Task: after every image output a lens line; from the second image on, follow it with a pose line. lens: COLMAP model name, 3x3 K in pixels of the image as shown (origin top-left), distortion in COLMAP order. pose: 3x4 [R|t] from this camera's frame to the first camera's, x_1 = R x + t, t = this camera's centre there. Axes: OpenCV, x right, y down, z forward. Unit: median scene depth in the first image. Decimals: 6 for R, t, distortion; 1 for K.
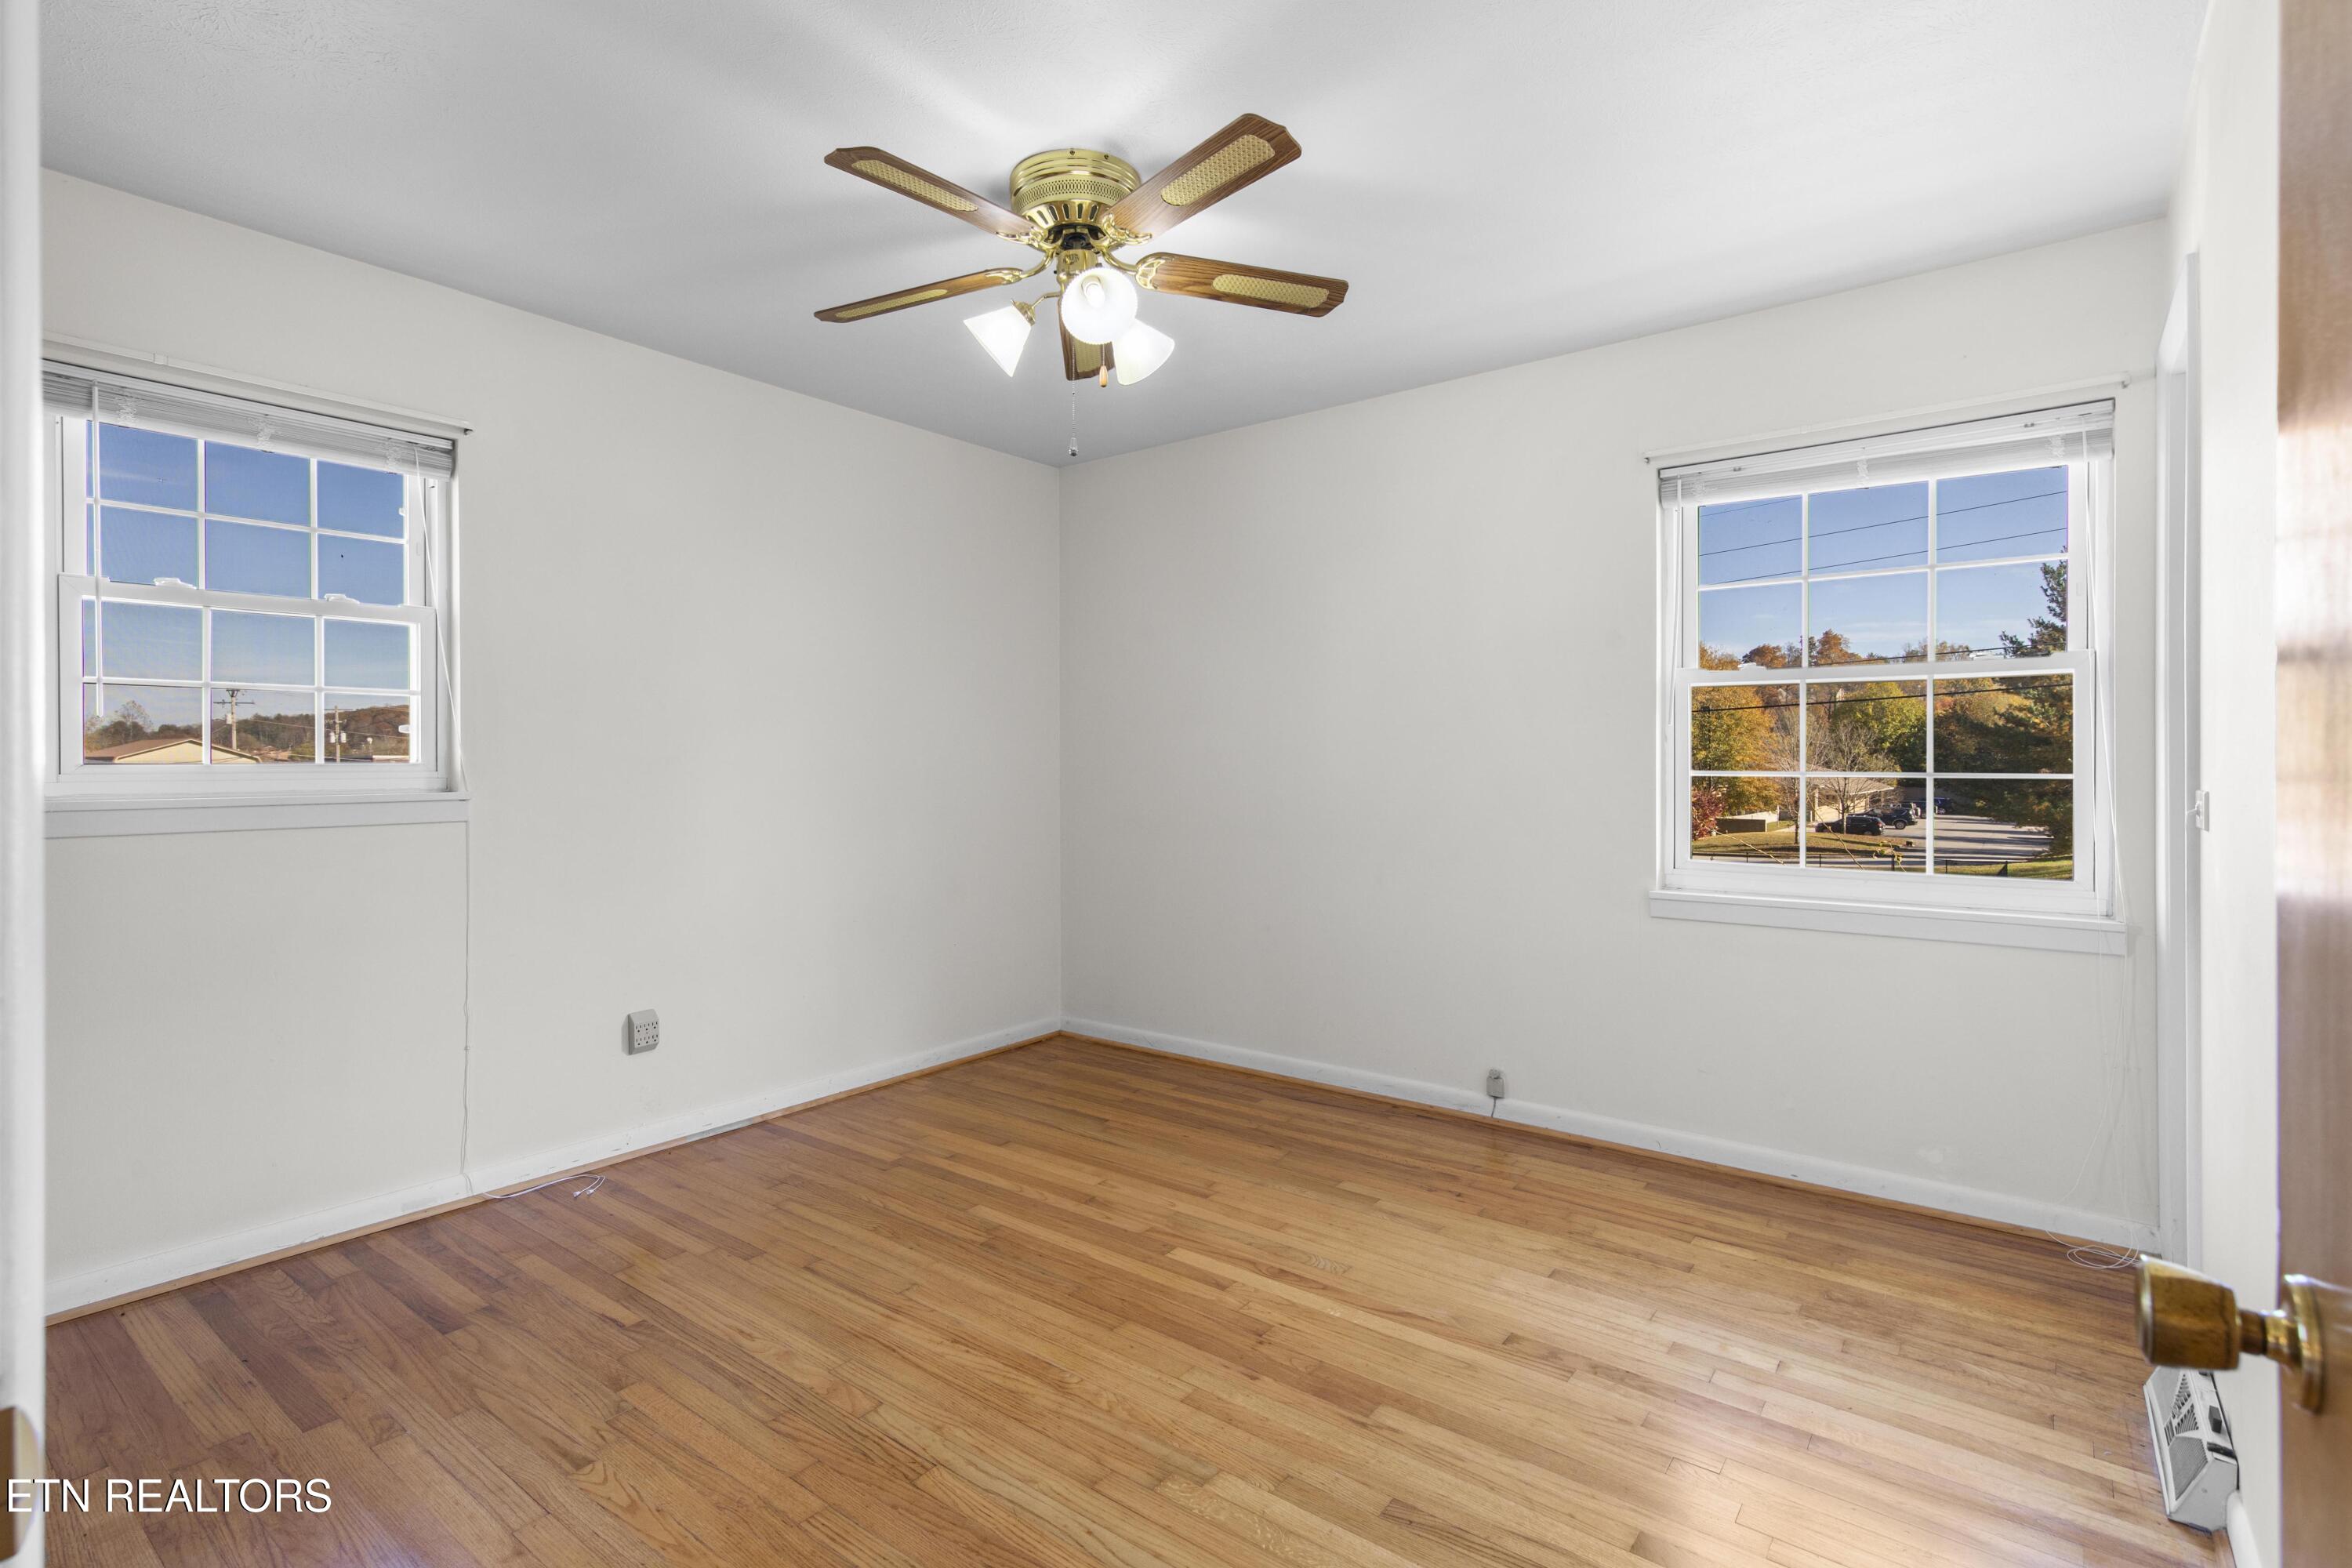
lens RADIAL K [[1077.7, 0, 1185.0], [0, 1077.7, 771.3], [0, 0, 1]] dist [0.003983, -0.000860]
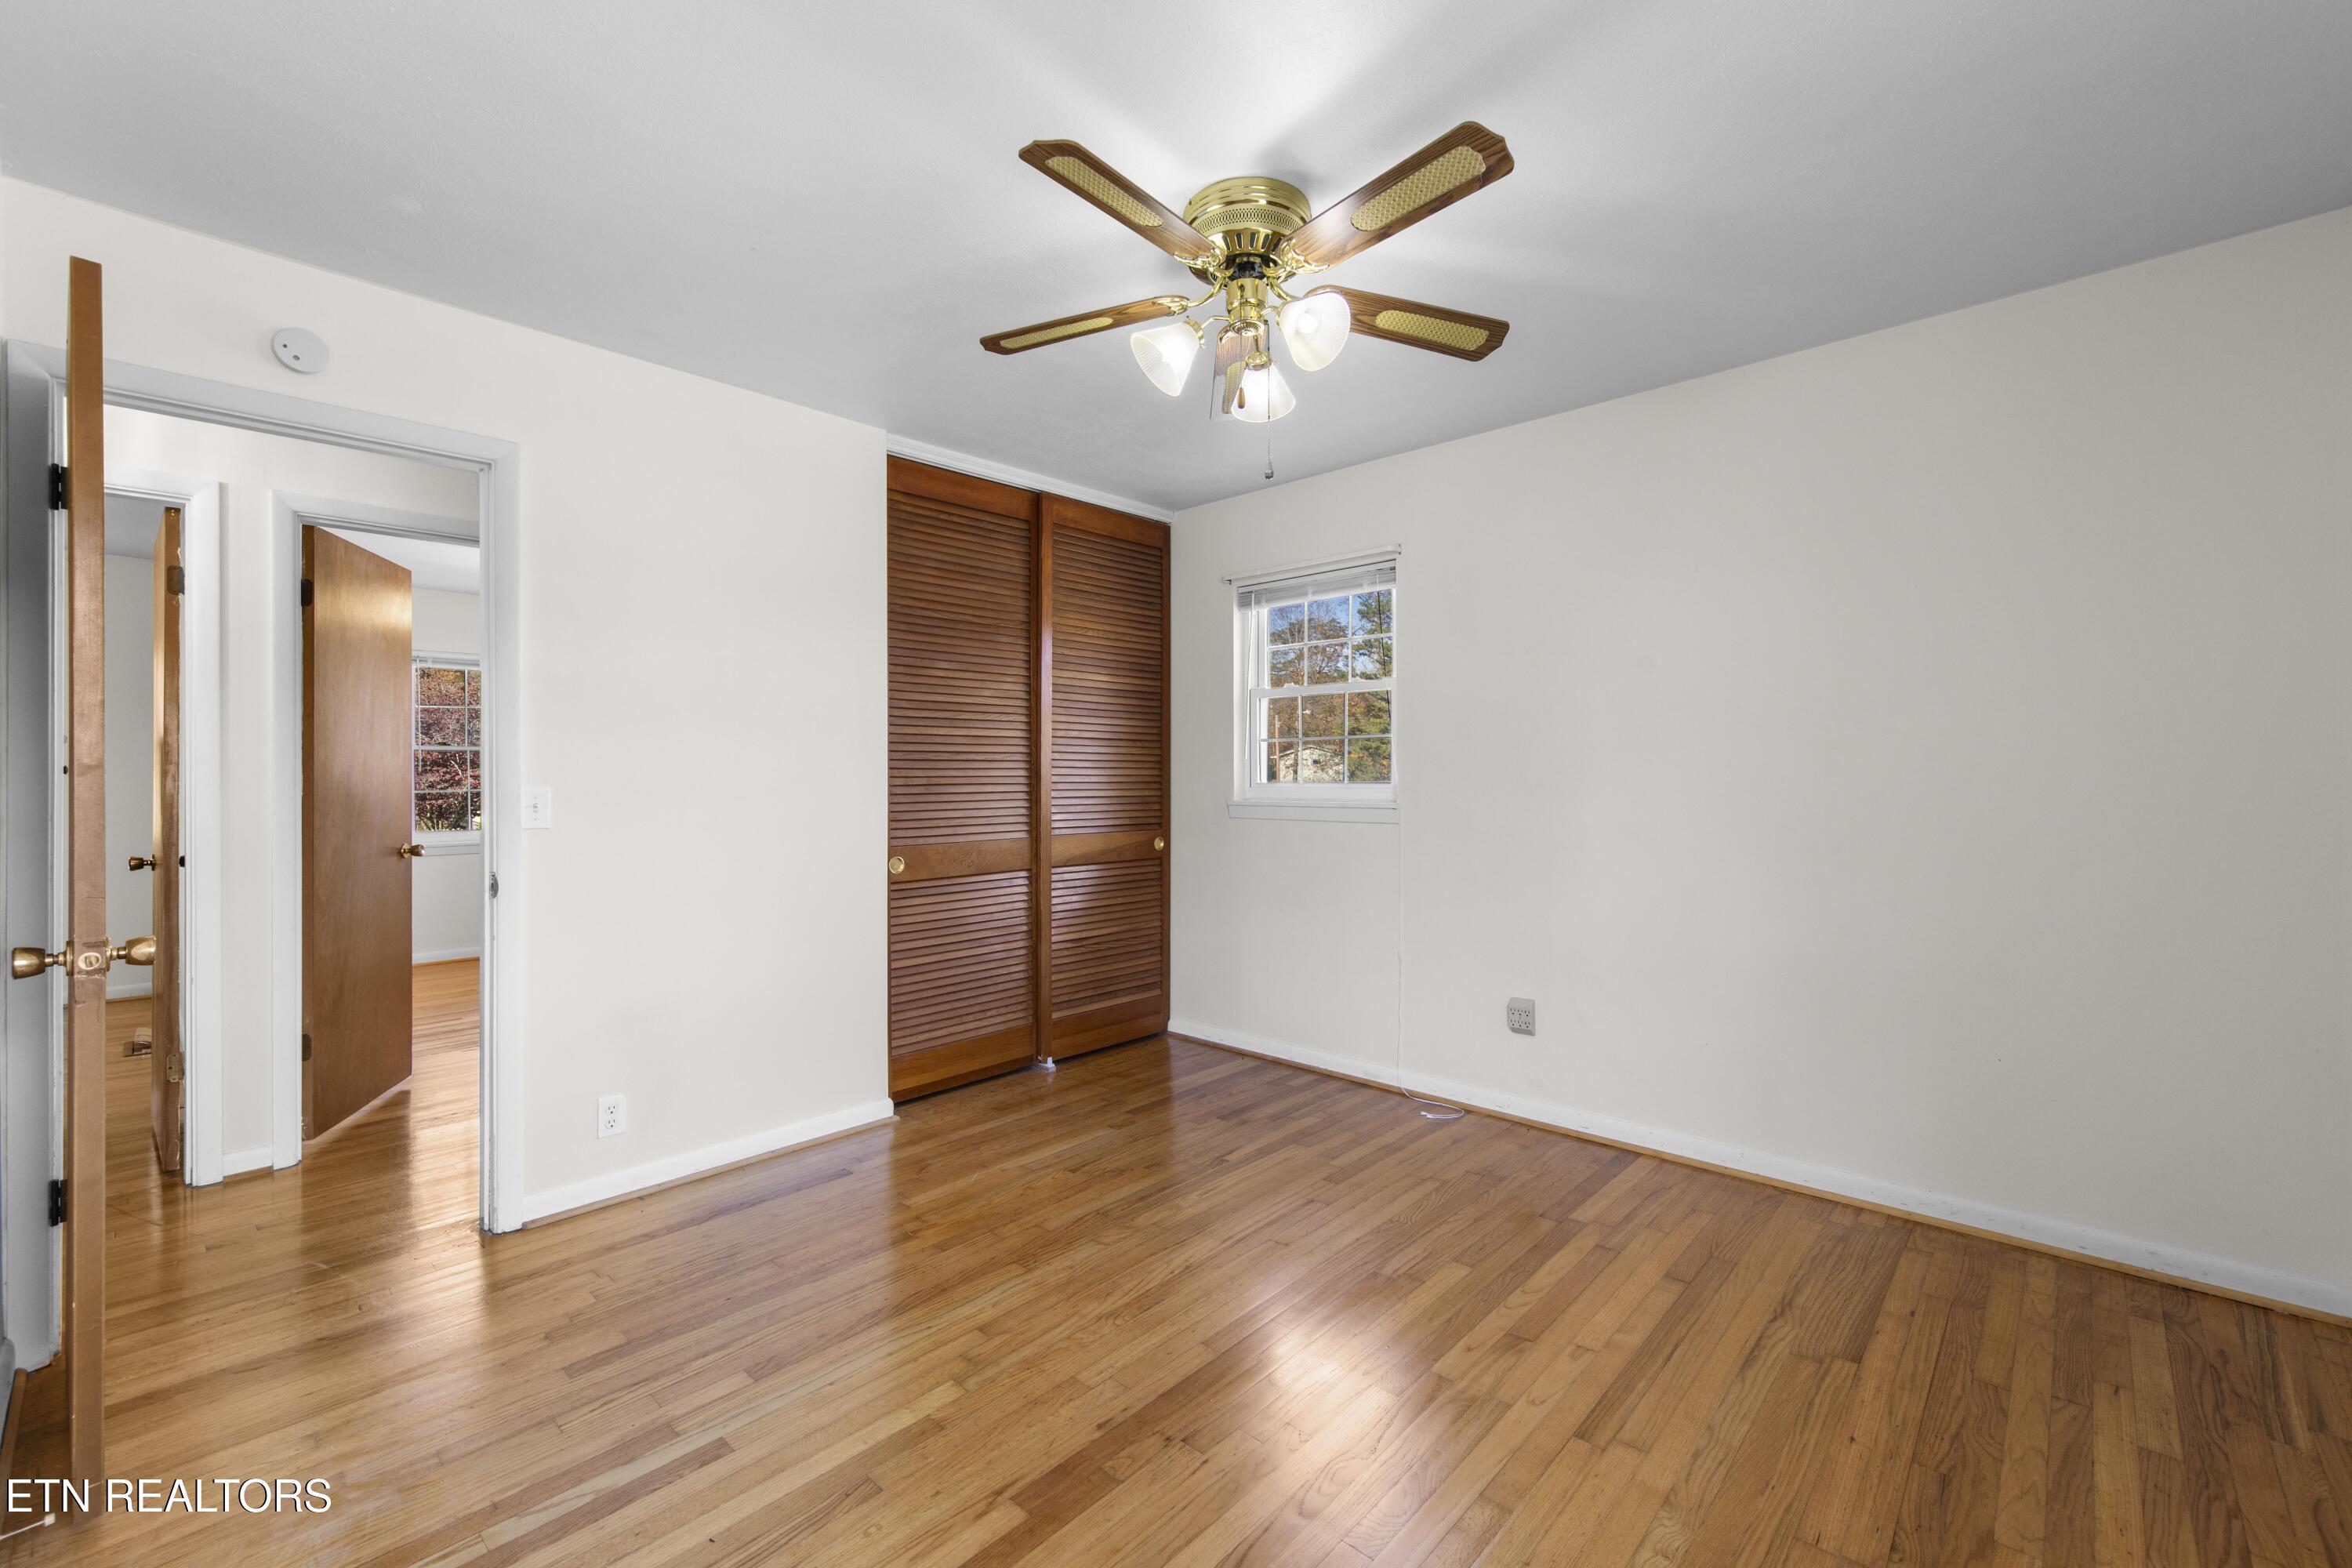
lens RADIAL K [[1024.3, 0, 1192.6], [0, 1024.3, 766.4], [0, 0, 1]] dist [-0.001522, 0.000094]
pose [[-0.091609, -0.002949, -0.995791, 0.718945], [-0.012070, 0.999925, -0.001851, -0.023820], [0.995722, 0.011850, -0.091638, 0.852482]]
